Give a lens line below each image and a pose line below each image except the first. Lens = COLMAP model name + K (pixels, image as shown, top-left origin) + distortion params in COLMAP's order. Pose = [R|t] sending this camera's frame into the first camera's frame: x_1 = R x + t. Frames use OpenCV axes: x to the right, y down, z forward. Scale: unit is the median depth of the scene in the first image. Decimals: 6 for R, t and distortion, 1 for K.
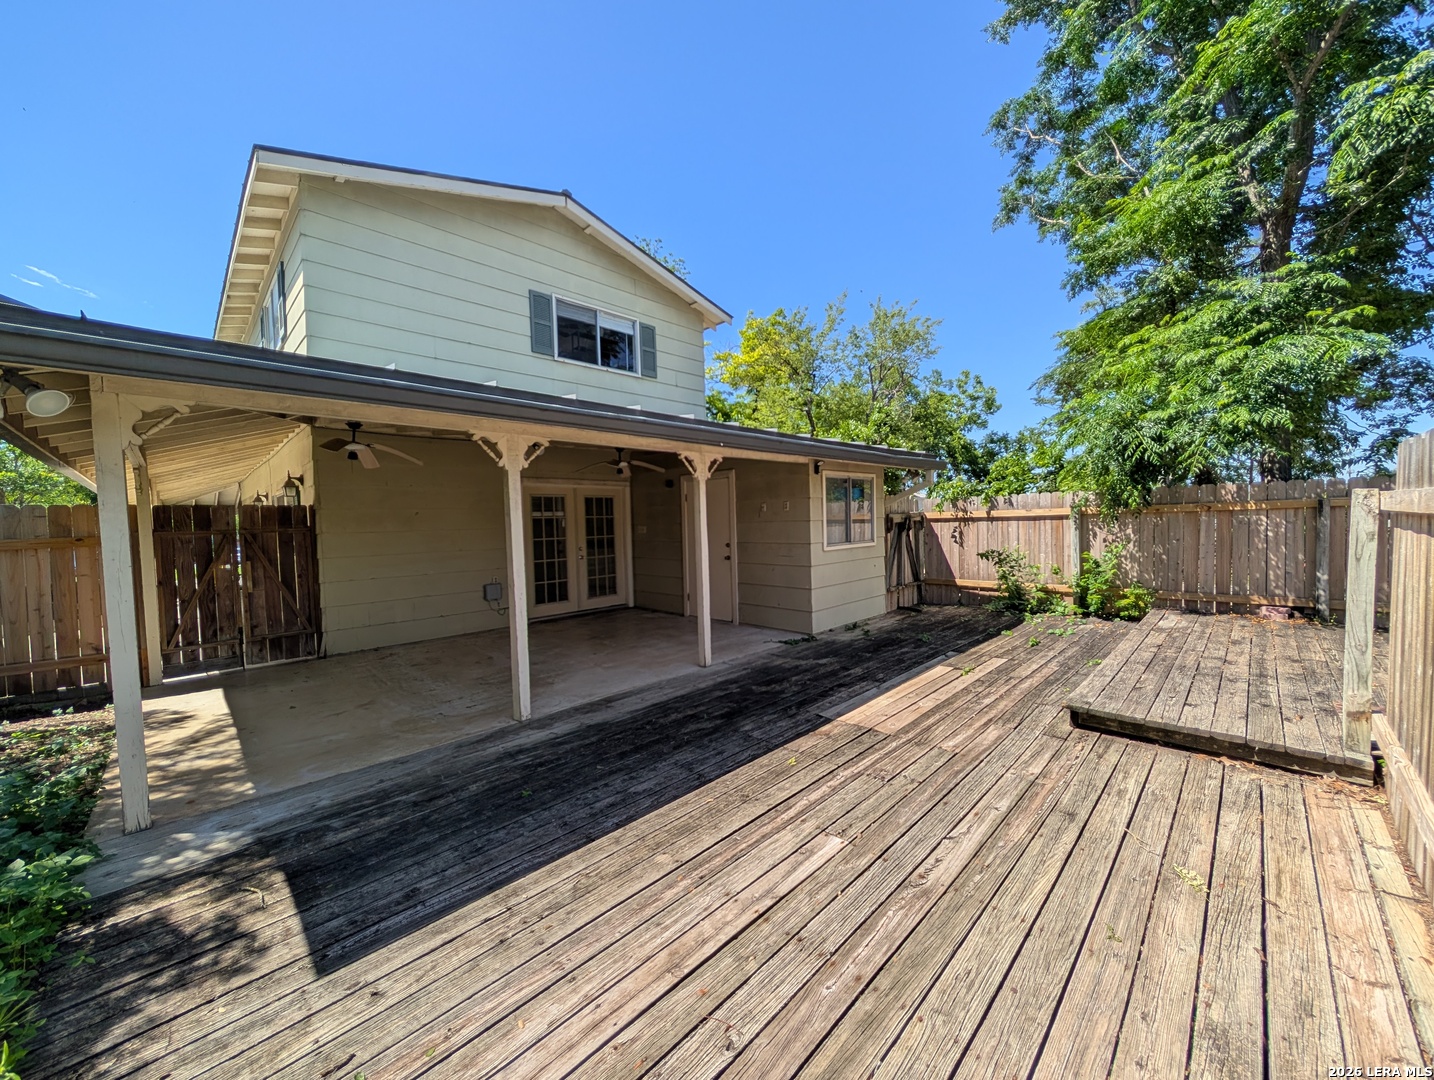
lens RADIAL K [[541.2, 0, 718.9], [0, 541.2, 541.4], [0, 0, 1]] dist [-0.000440, 0.000174]
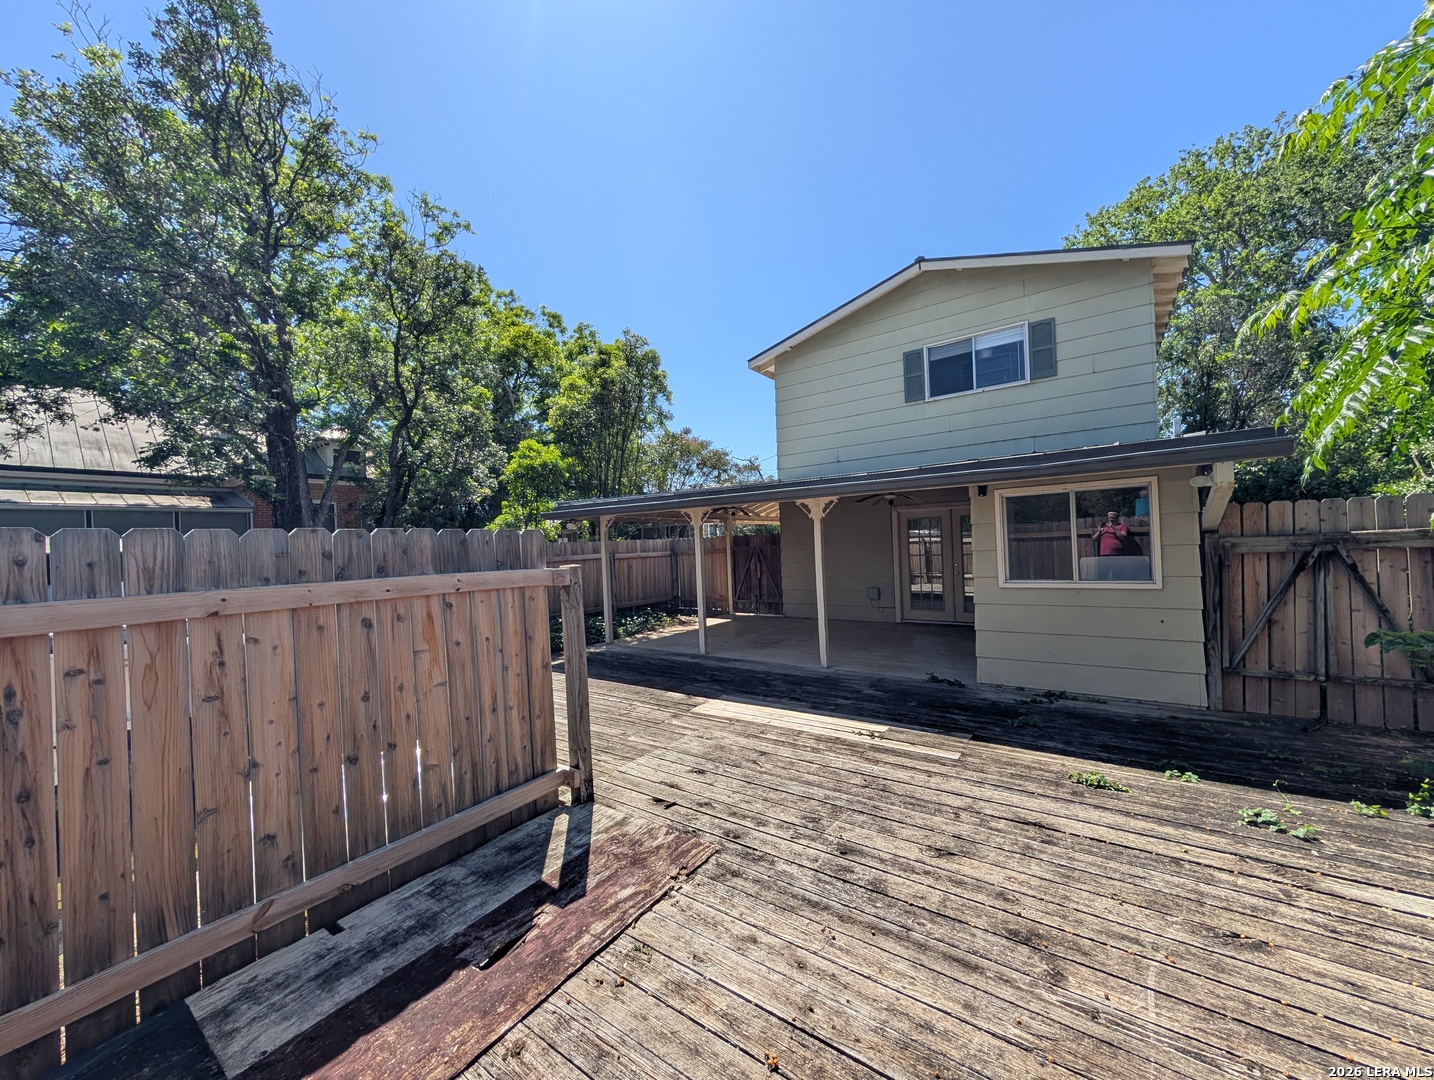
lens RADIAL K [[540.3, 0, 720.2], [0, 540.3, 541.3], [0, 0, 1]] dist [0.000255, 0.000193]
pose [[0.166335, 0.018751, -0.985891, 1.035855], [-0.004375, 0.999823, 0.018278, -0.073083], [0.986060, 0.001273, 0.166387, 0.495791]]
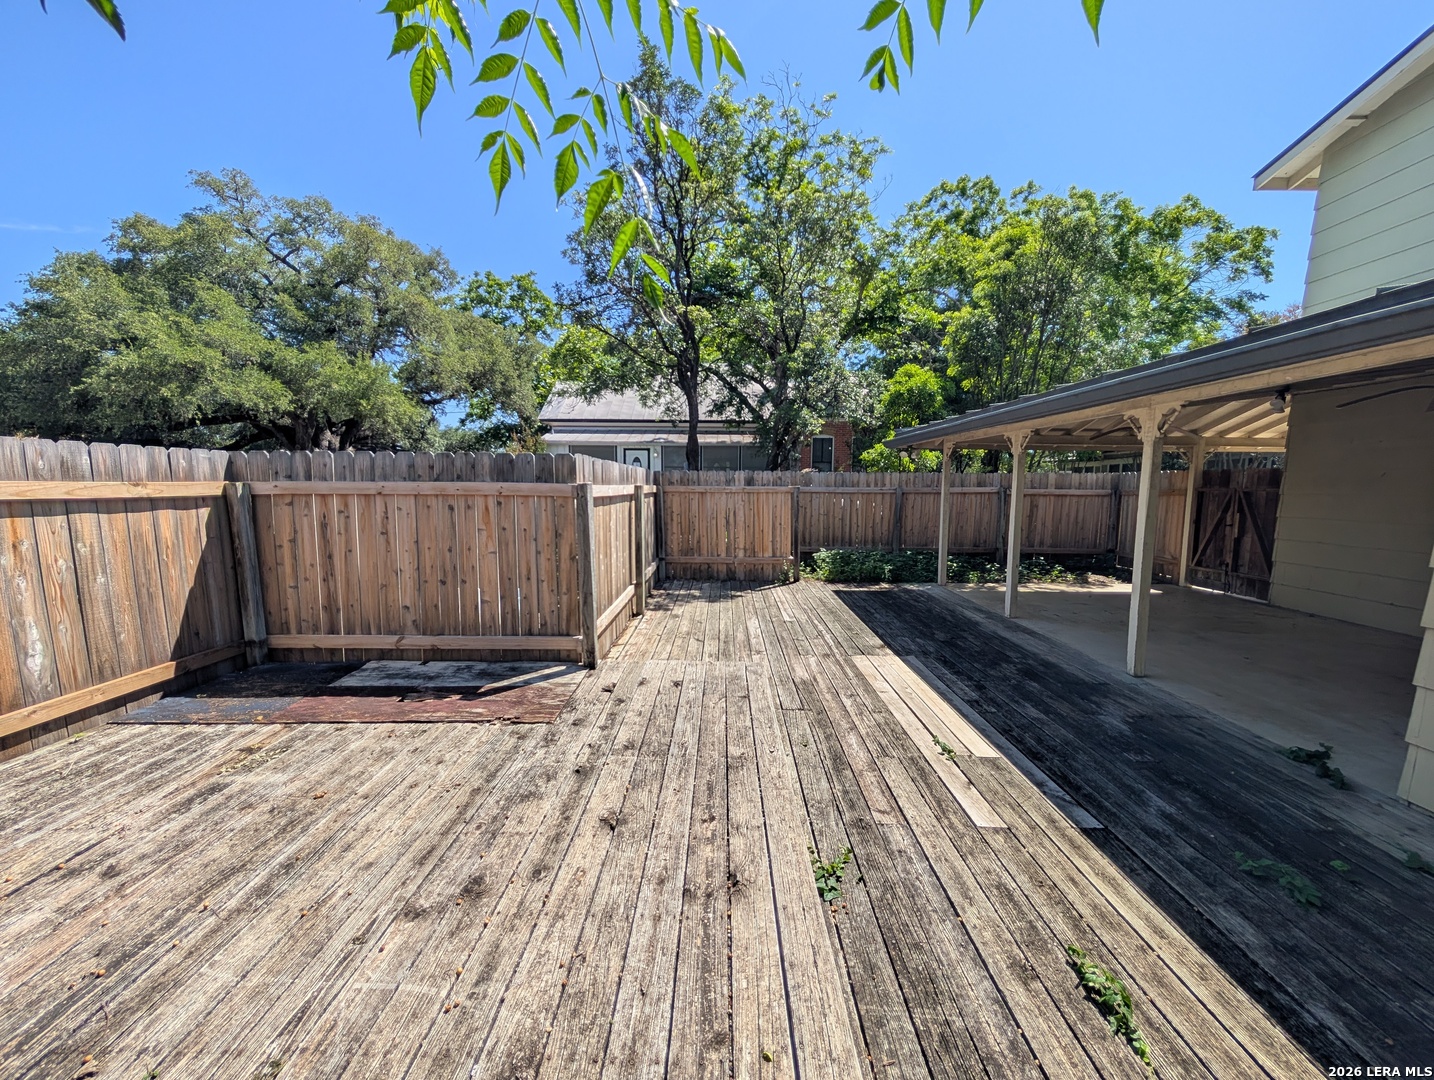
lens RADIAL K [[540.3, 0, 720.2], [0, 540.3, 541.3], [0, 0, 1]] dist [0.000255, 0.000193]
pose [[-0.711951, 0.097797, -0.695385, 0.853087], [-0.013689, 0.988134, 0.152983, -0.071824], [0.702095, 0.118436, -0.702165, 0.992561]]
